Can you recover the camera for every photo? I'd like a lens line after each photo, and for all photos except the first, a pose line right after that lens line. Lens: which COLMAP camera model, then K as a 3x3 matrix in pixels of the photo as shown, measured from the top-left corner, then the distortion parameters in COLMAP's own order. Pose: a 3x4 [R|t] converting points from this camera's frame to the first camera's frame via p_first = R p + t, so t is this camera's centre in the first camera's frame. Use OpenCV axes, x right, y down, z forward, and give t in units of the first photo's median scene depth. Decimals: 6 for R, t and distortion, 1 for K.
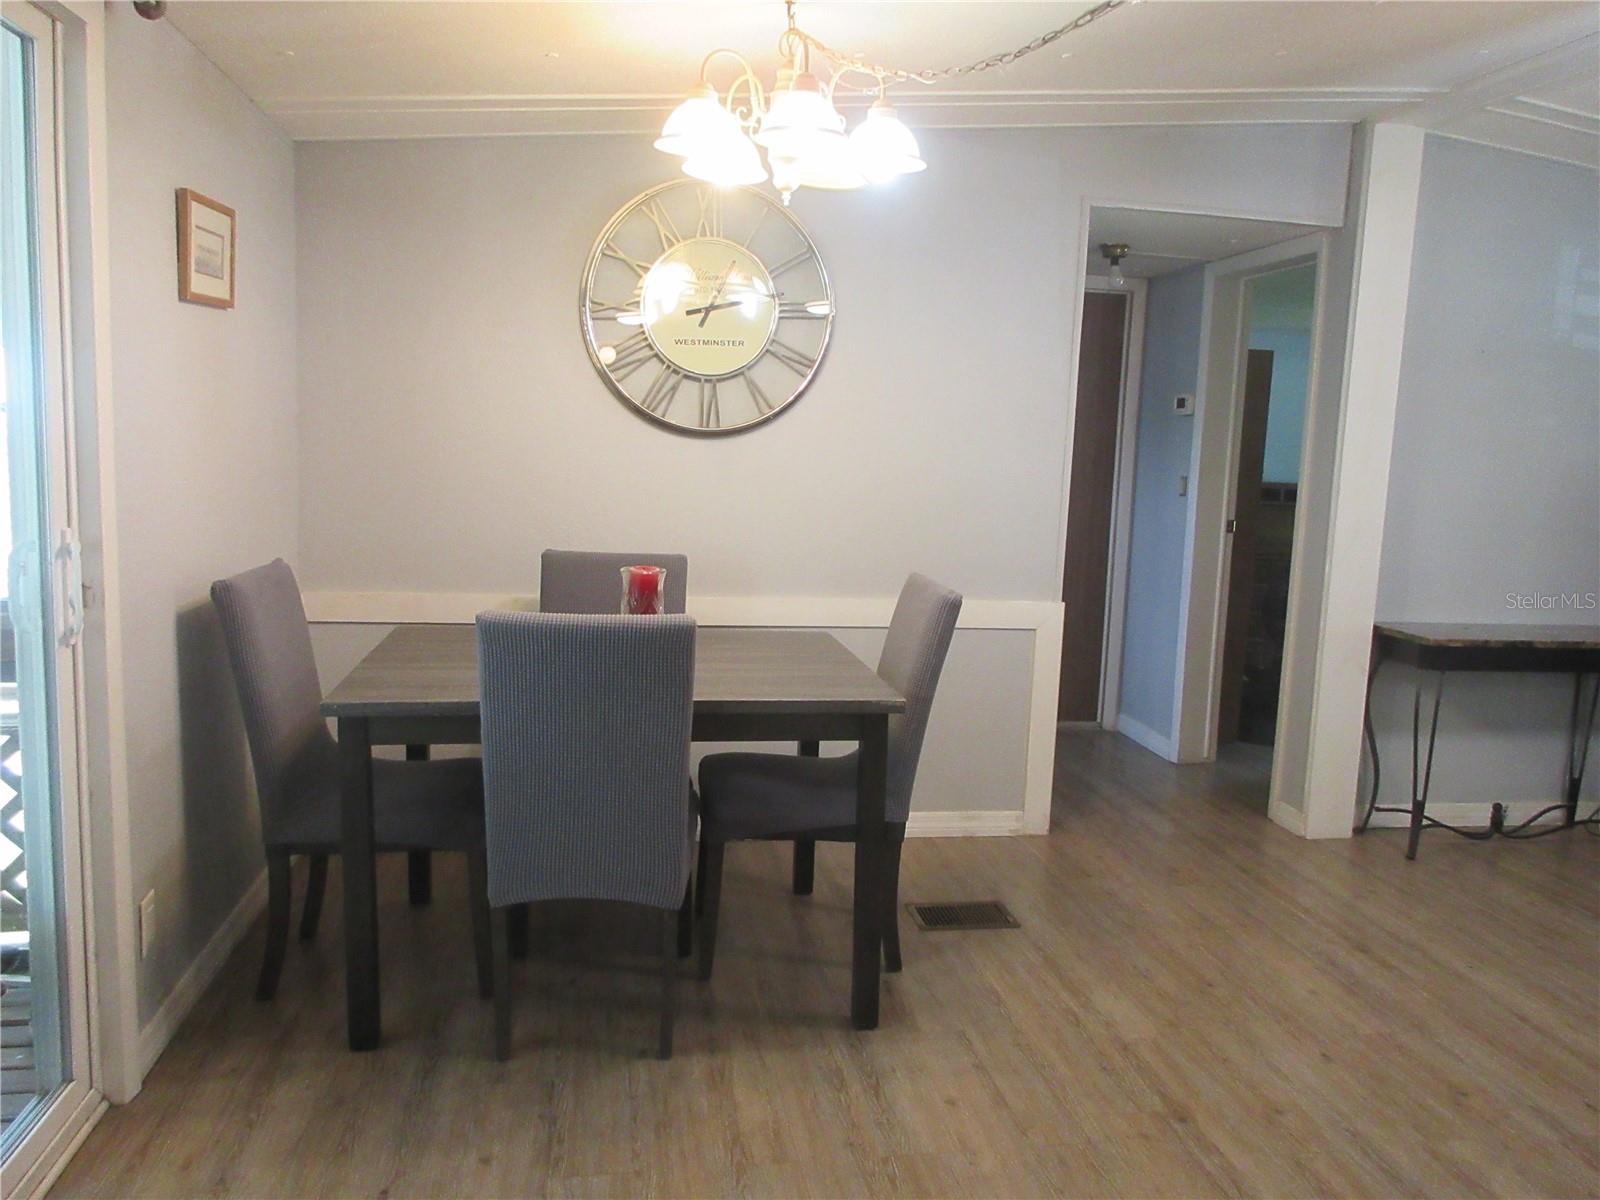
lens RADIAL K [[1188.0, 0, 800.0], [0, 1188.0, 600.0], [0, 0, 1]] dist [-0.012134, 0.003543]
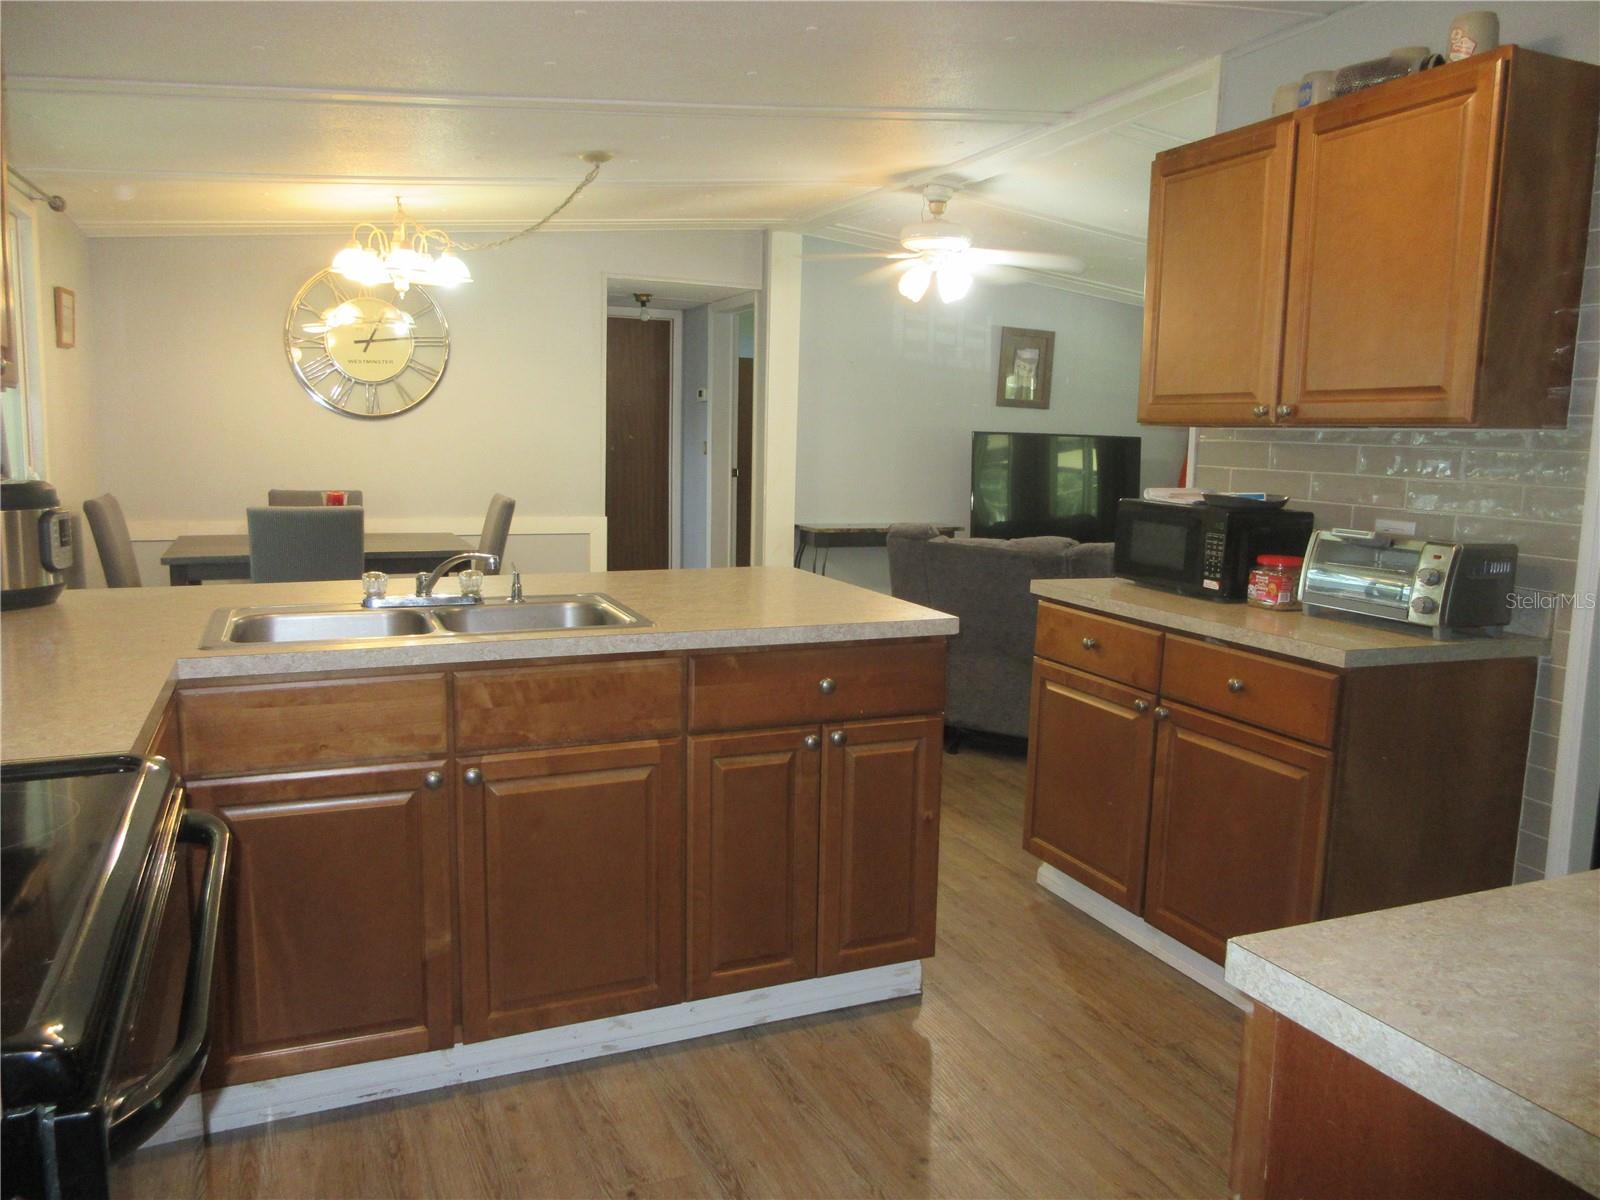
lens RADIAL K [[1188.0, 0, 800.0], [0, 1188.0, 600.0], [0, 0, 1]] dist [-0.012134, 0.003543]
pose [[0.970374, -0.051885, 0.235969, 0.093667], [0.049647, 0.998648, 0.015421, 0.113268], [-0.236451, -0.003249, 0.971638, -0.714734]]
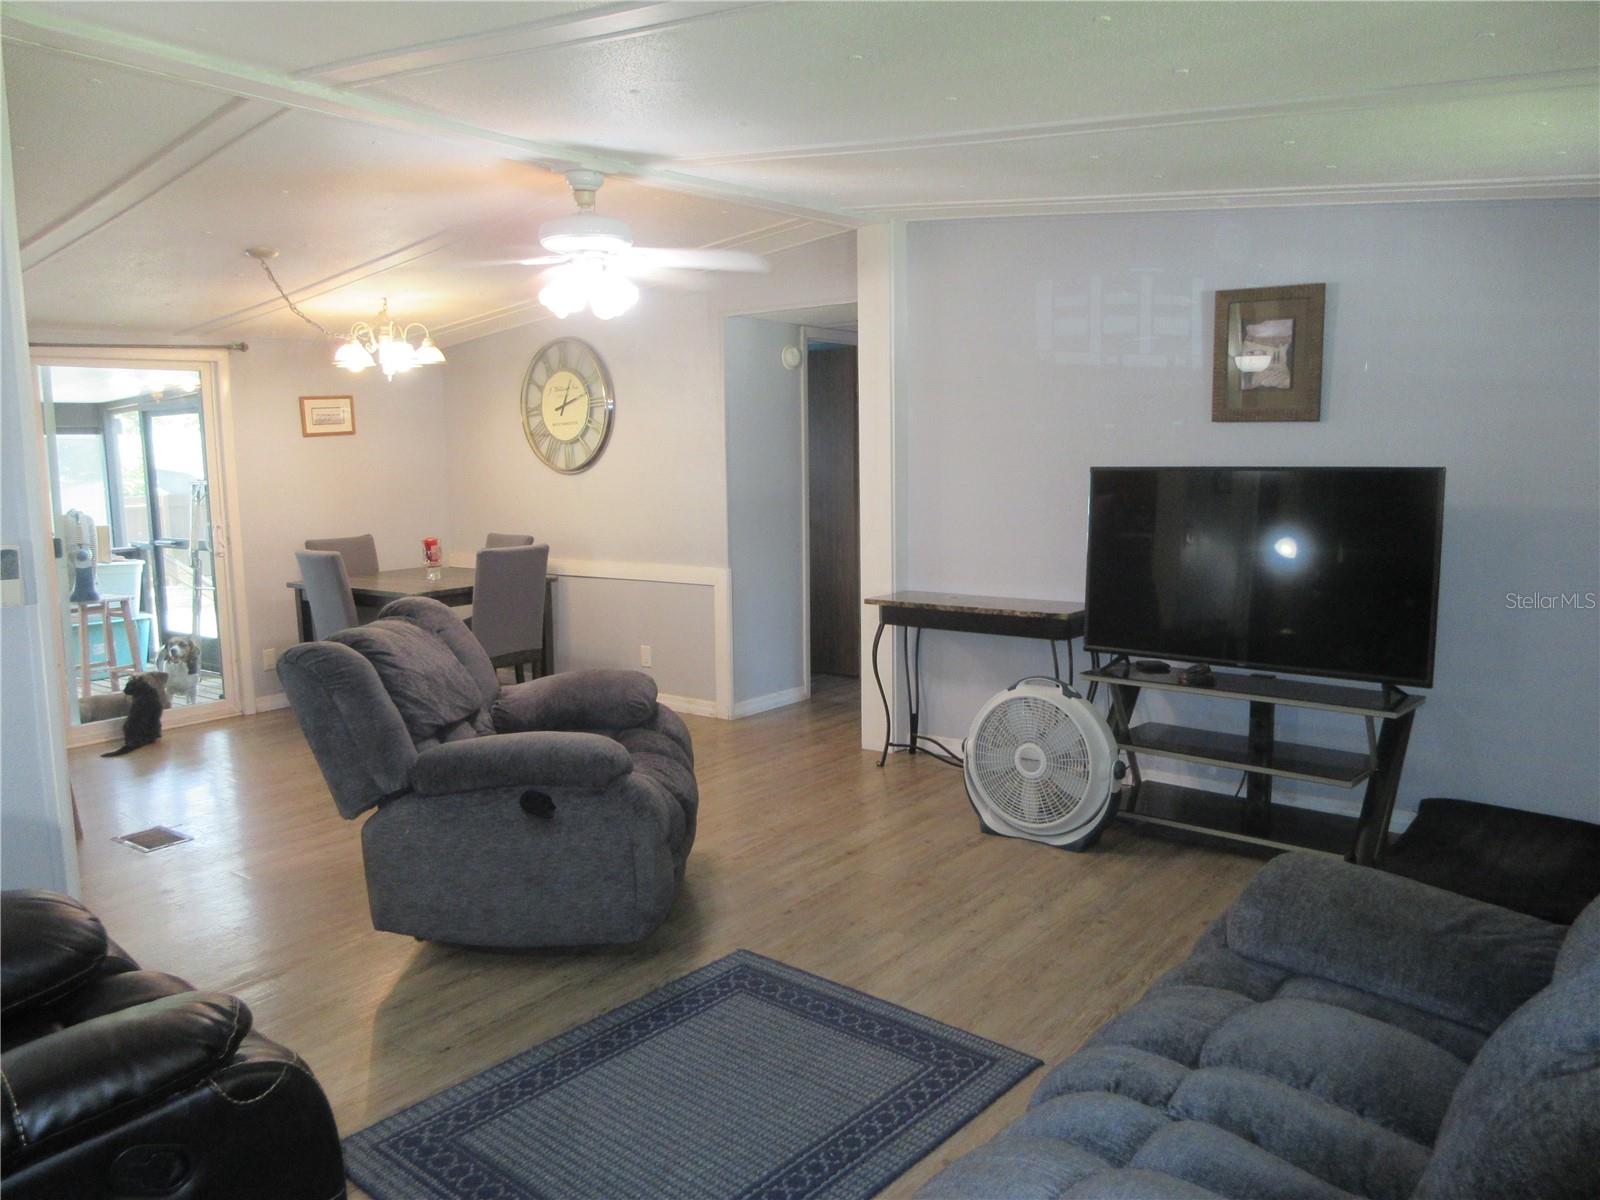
lens RADIAL K [[1188.0, 0, 800.0], [0, 1188.0, 600.0], [0, 0, 1]] dist [-0.012134, 0.003543]
pose [[0.667423, 0.037877, -0.743715, 1.544181], [-0.050624, 0.998703, 0.005433, 0.031271], [0.742956, 0.034023, 0.668475, 0.031928]]
